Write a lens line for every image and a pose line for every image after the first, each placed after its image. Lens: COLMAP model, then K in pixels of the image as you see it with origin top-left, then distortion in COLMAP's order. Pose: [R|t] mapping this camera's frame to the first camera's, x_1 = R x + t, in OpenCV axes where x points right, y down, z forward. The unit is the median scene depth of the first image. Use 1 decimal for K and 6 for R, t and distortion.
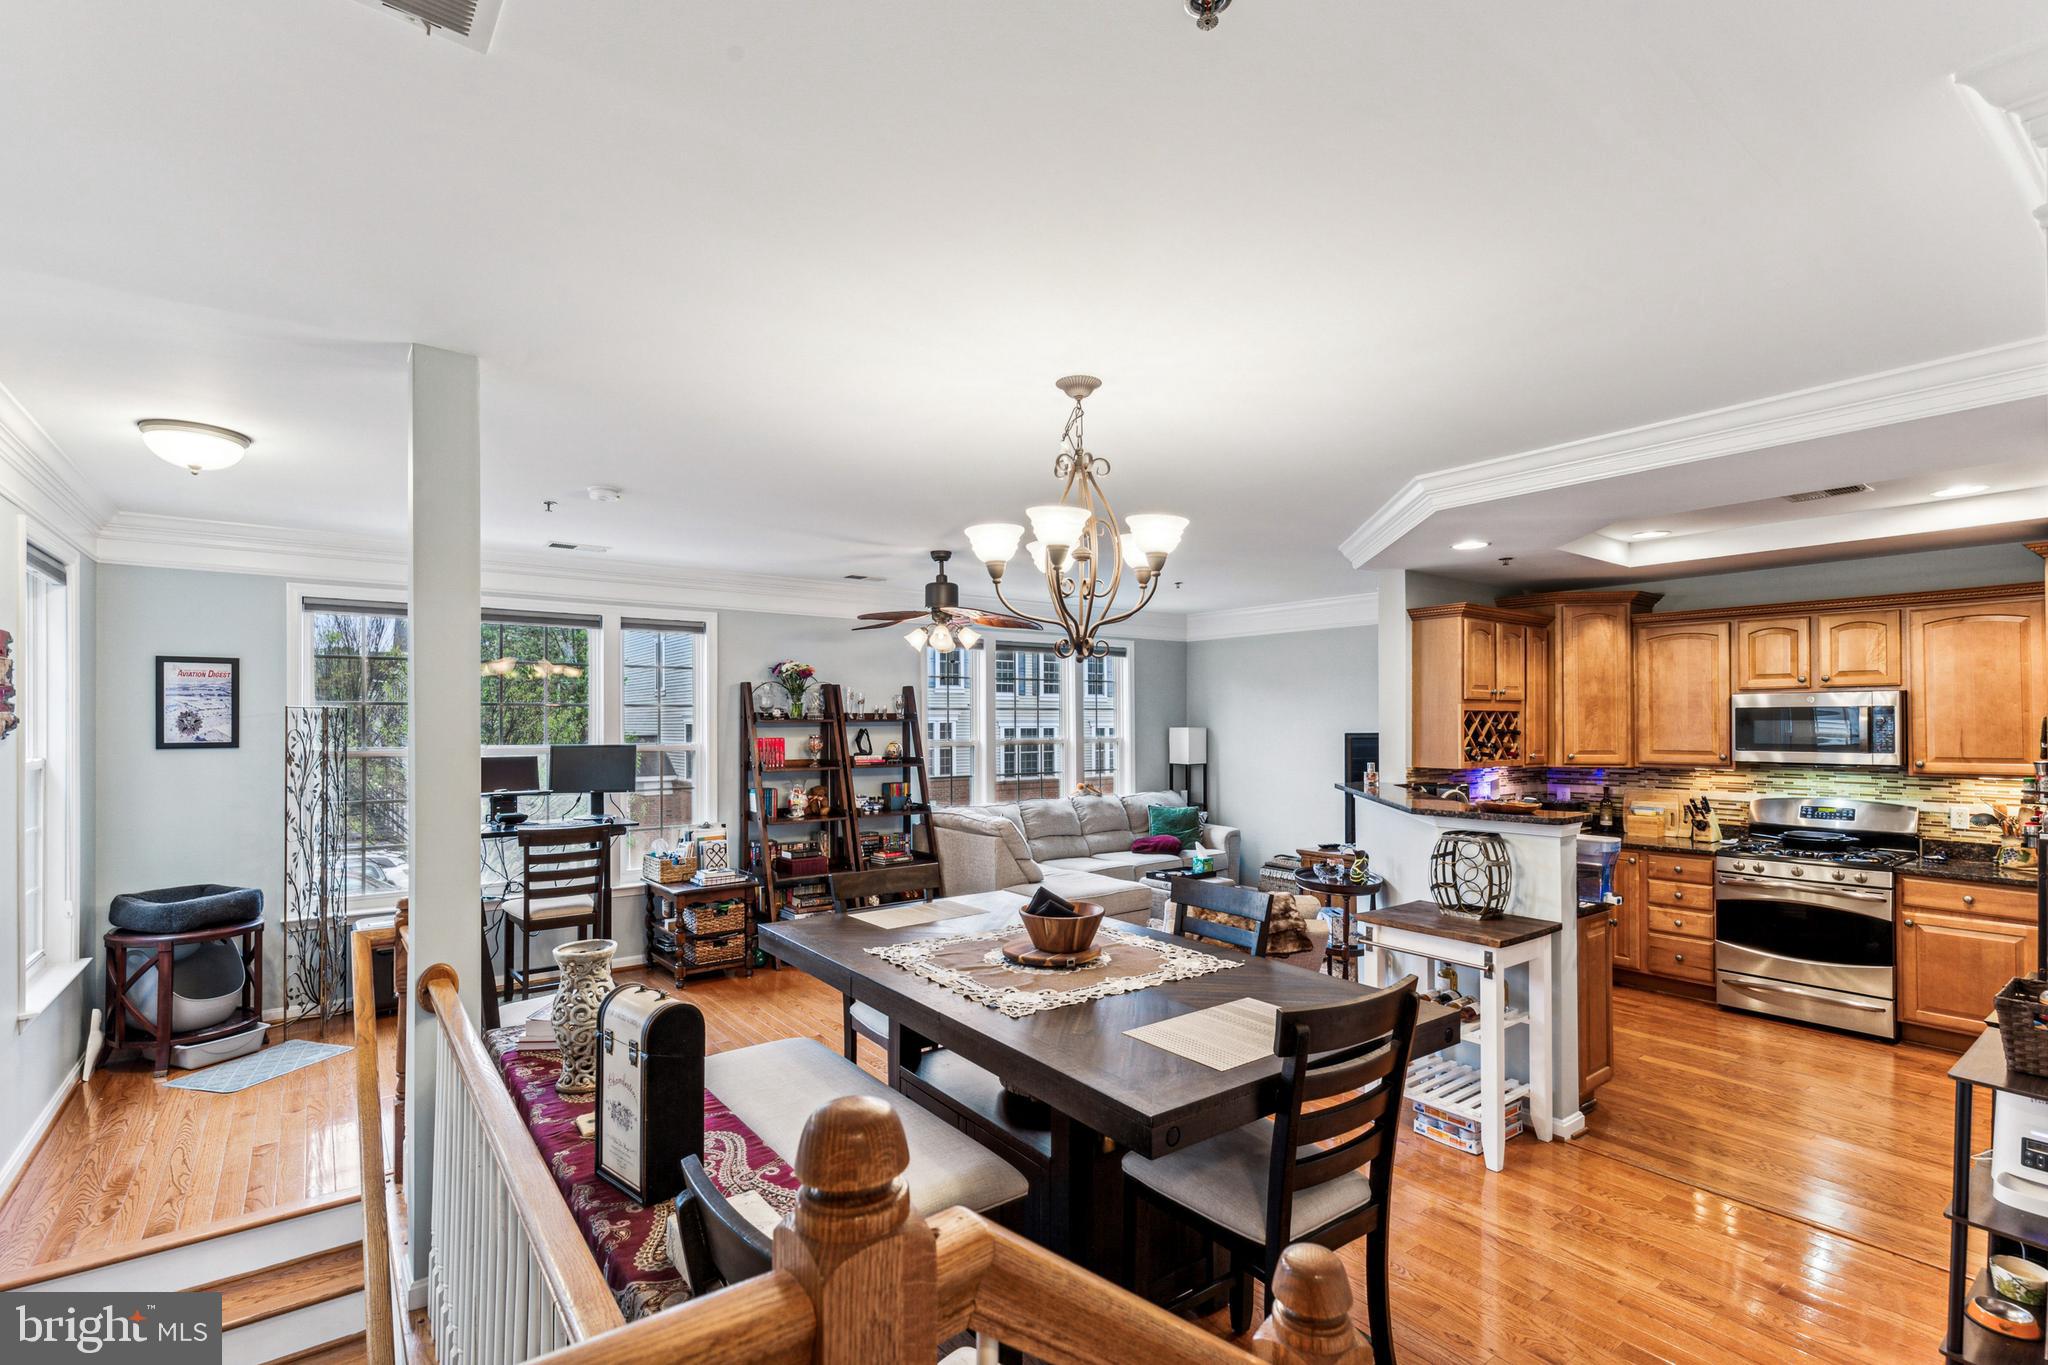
lens RADIAL K [[936.6, 0, 1029.6], [0, 936.6, 713.7], [0, 0, 1]] dist [0.002847, 0.000034]
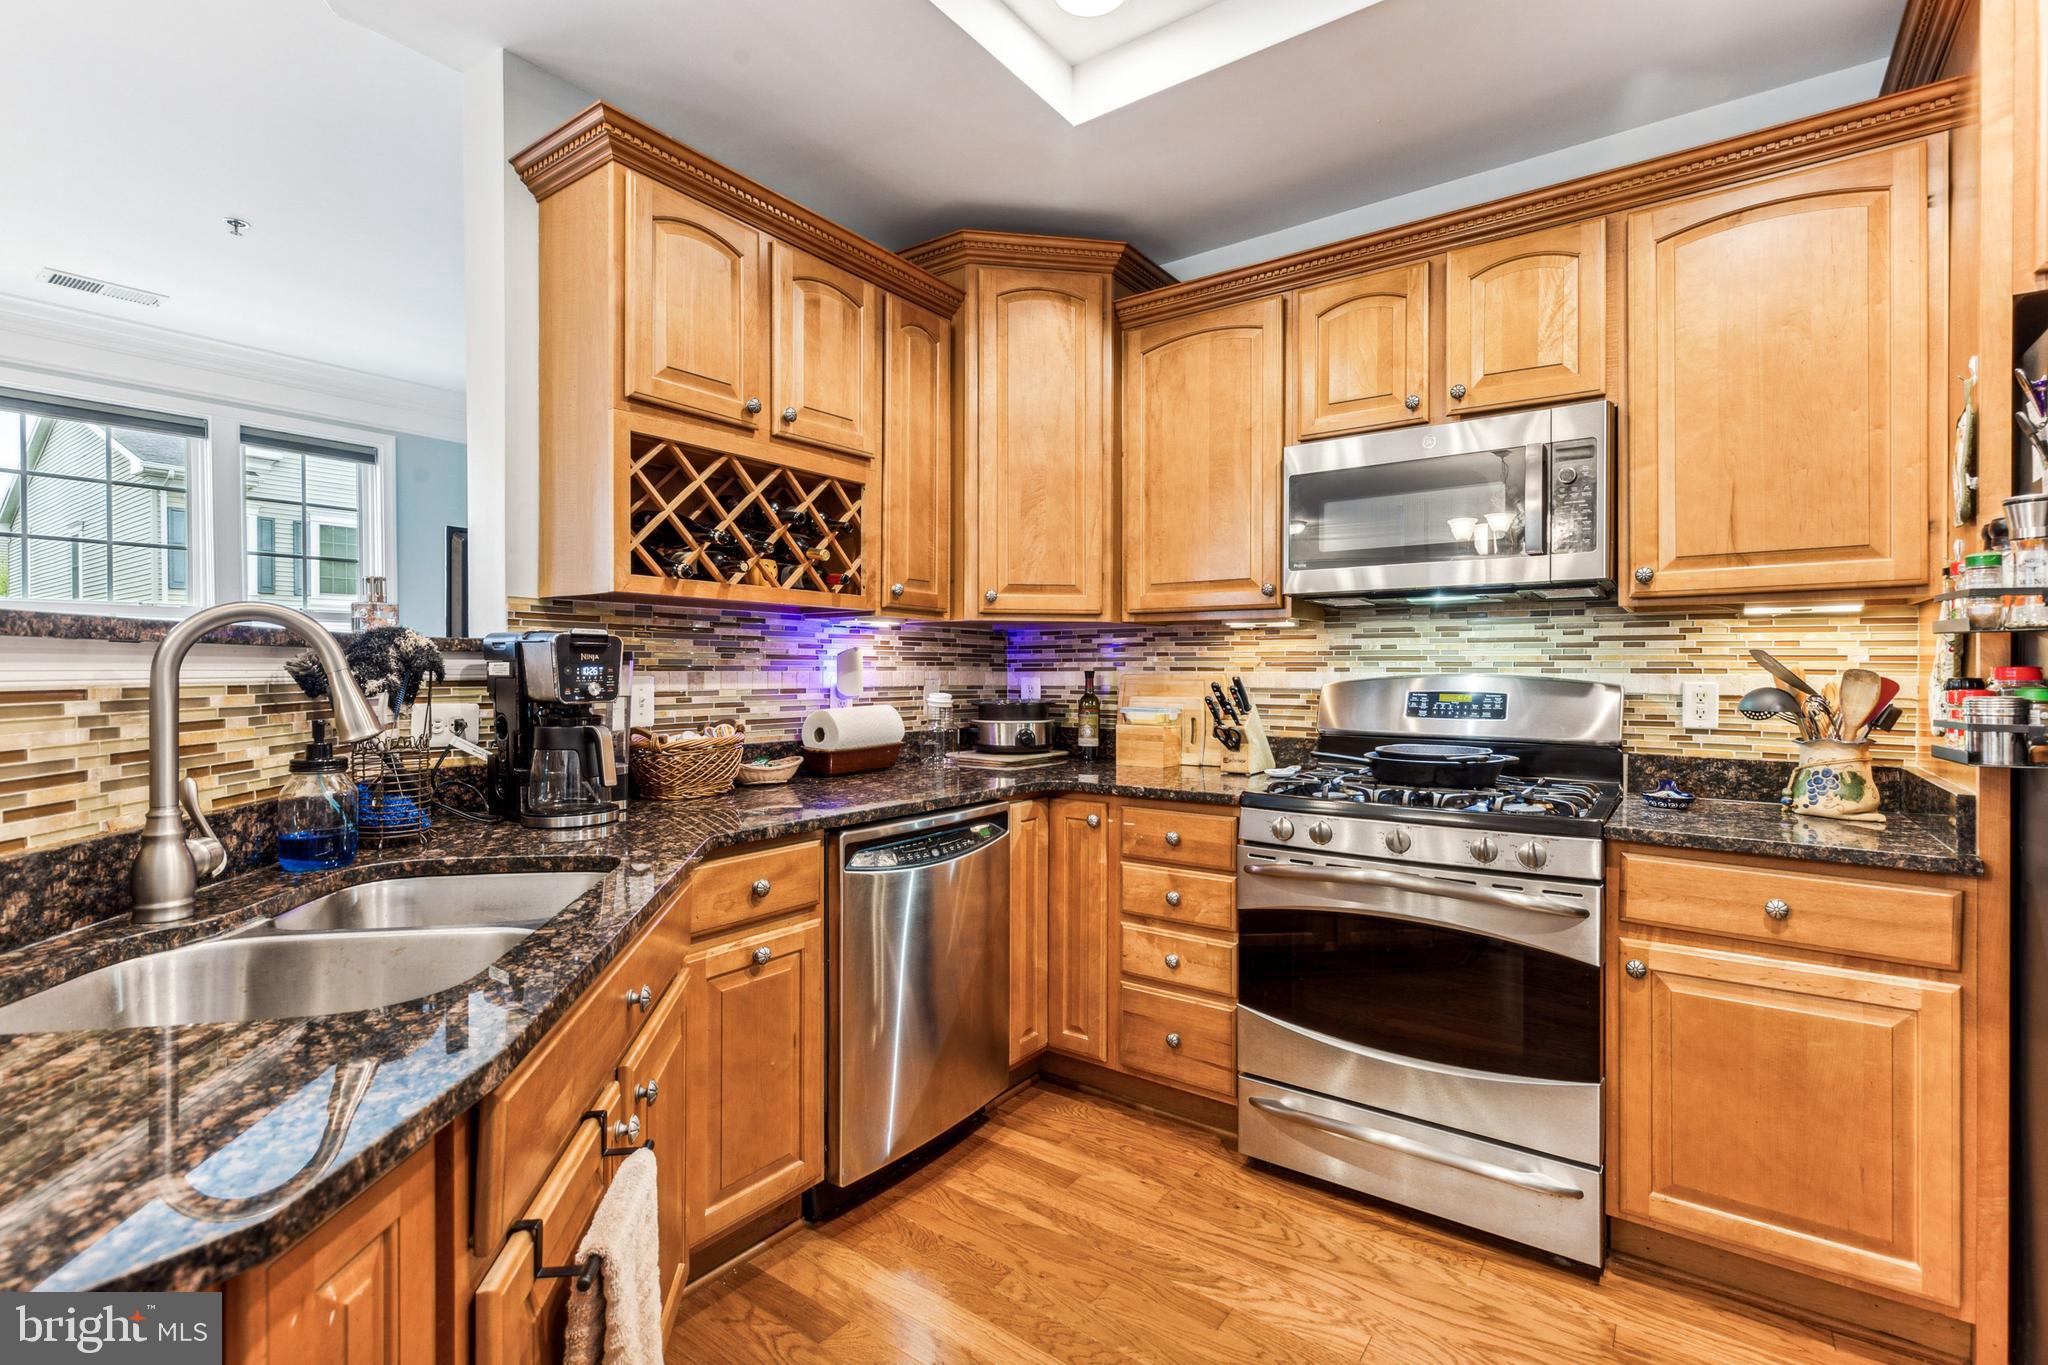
lens RADIAL K [[939.8, 0, 1024.6], [0, 939.8, 673.2], [0, 0, 1]] dist [0.004437, 0.000157]
pose [[0.956914, -0.000107, 0.290373, 0.495983], [-0.004409, 0.999879, 0.014900, 0.082045], [-0.290339, -0.015539, 0.956798, 0.598978]]
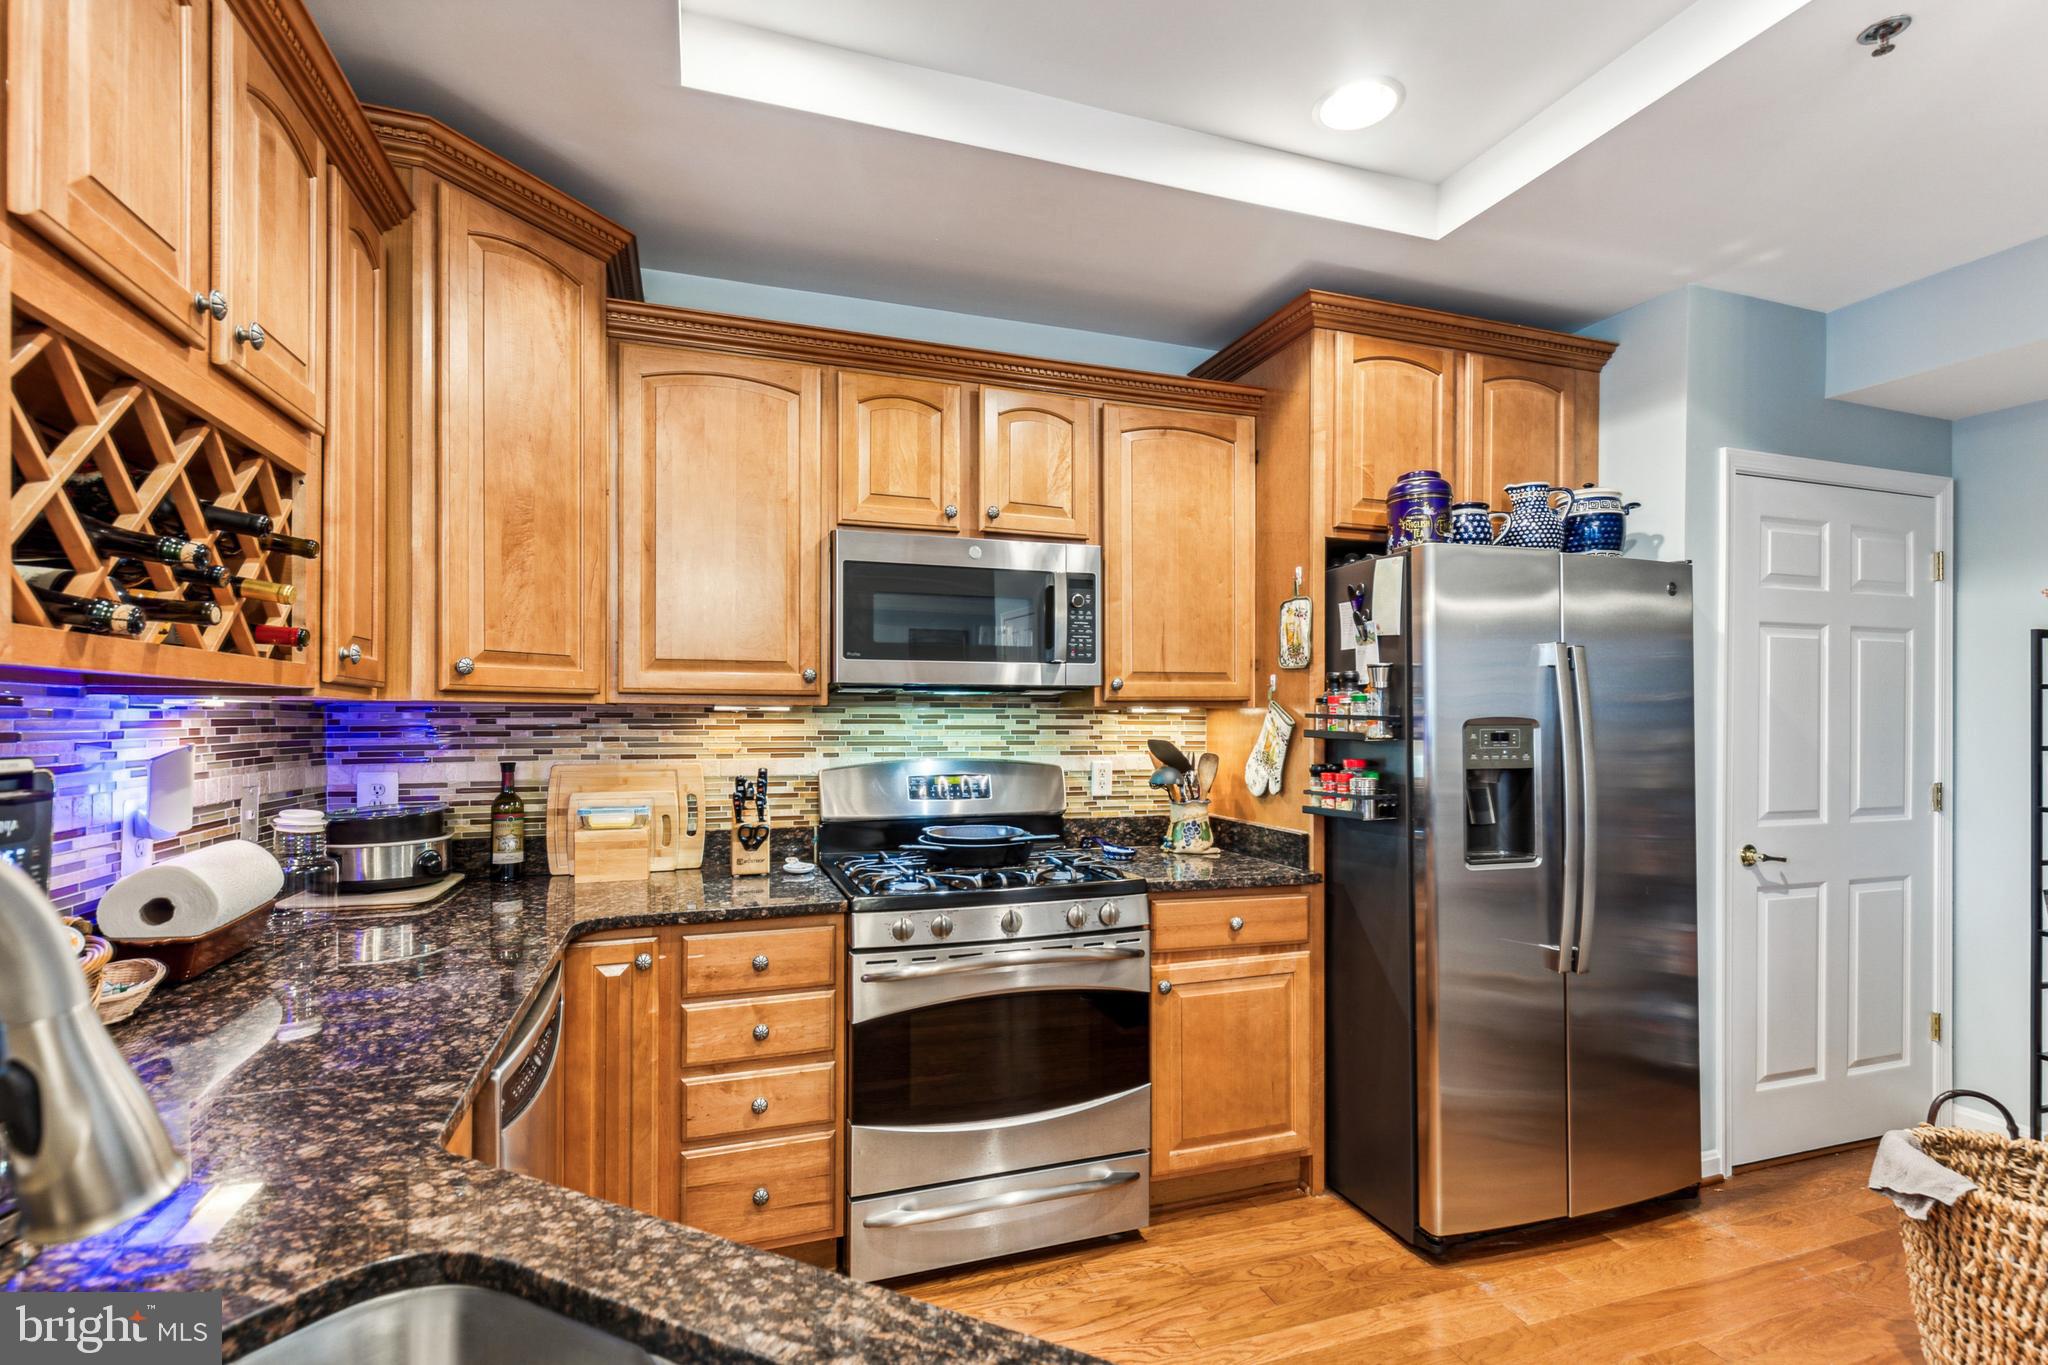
lens RADIAL K [[941.4, 0, 1028.3], [0, 941.4, 715.5], [0, 0, 1]] dist [0.003667, 0.000078]
pose [[0.310146, 0.000994, 0.950689, 0.361760], [-0.012656, 0.999915, 0.003083, 0.062977], [-0.950605, -0.012988, 0.310132, 0.777674]]
